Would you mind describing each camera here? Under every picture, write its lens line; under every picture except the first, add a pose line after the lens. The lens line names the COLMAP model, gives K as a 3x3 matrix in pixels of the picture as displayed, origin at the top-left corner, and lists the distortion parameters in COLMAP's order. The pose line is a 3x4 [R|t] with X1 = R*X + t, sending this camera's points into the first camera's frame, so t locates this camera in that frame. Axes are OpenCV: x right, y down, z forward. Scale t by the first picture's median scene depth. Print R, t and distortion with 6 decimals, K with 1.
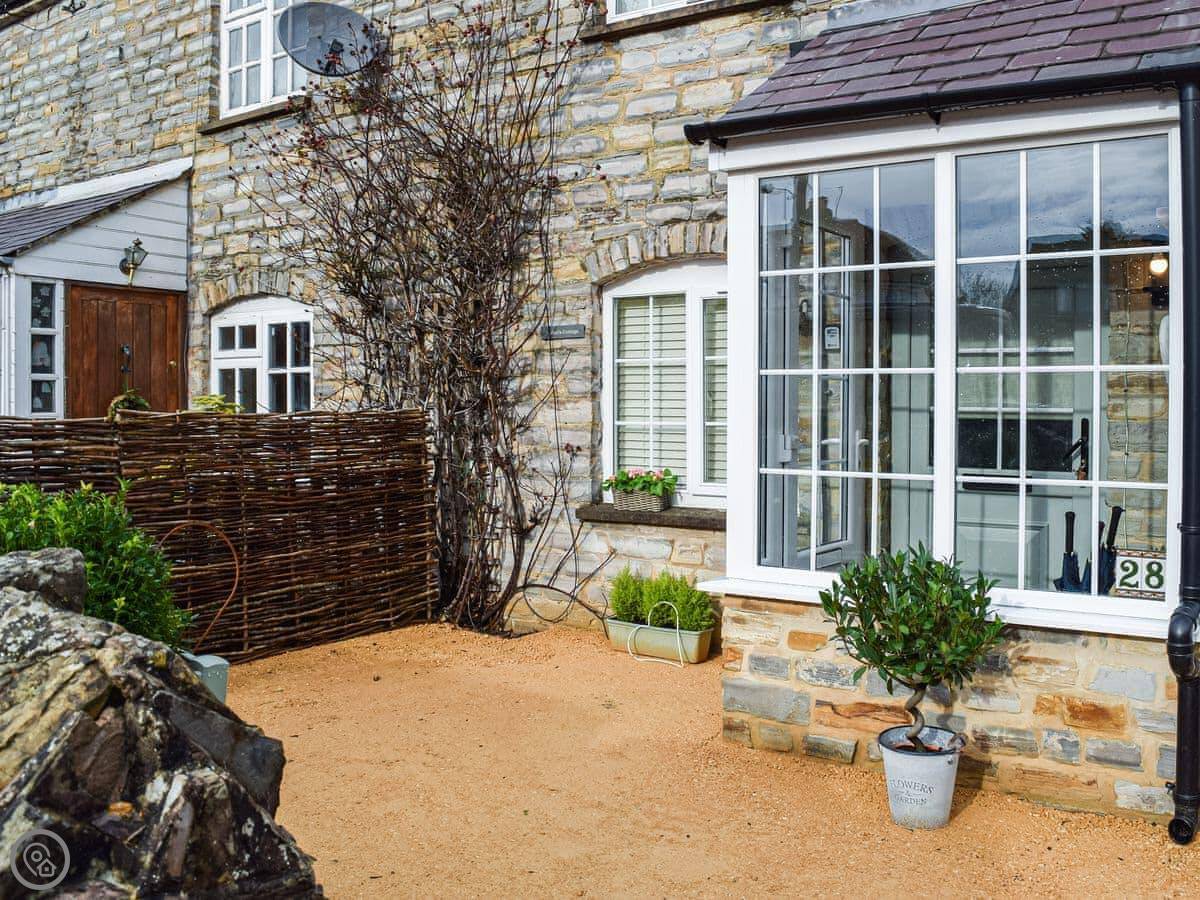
lens RADIAL K [[1094.0, 0, 622.1], [0, 1094.0, 410.5], [0, 0, 1]] dist [-0.100235, 0.009178]
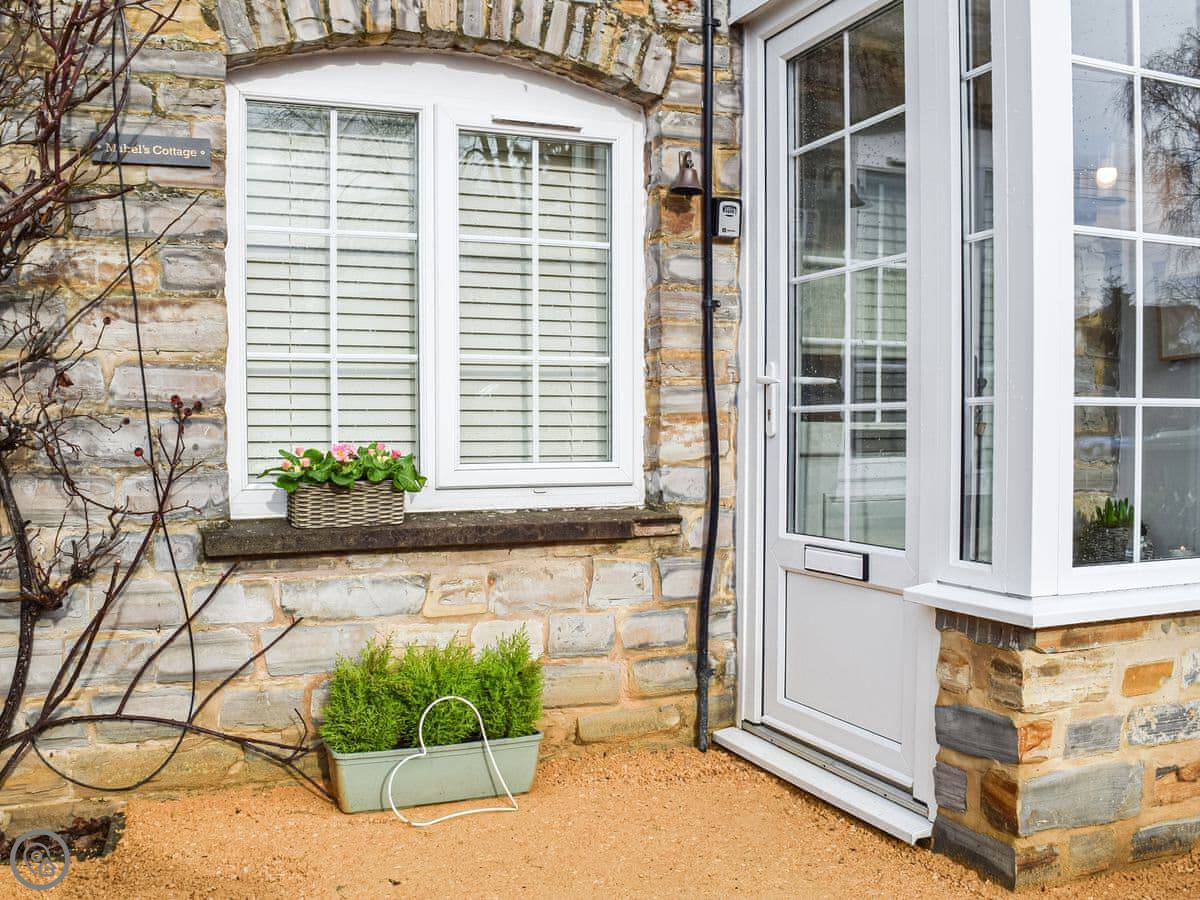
lens RADIAL K [[1136.7, 0, 600.0], [0, 1136.7, 450.0], [0, 0, 1]] dist [-0.096949, 0.008703]
pose [[0.564614, -0.026161, 0.824940, -0.253906], [0.008164, 0.999626, 0.026113, 0.032040], [-0.825315, -0.008009, 0.564616, 0.445968]]
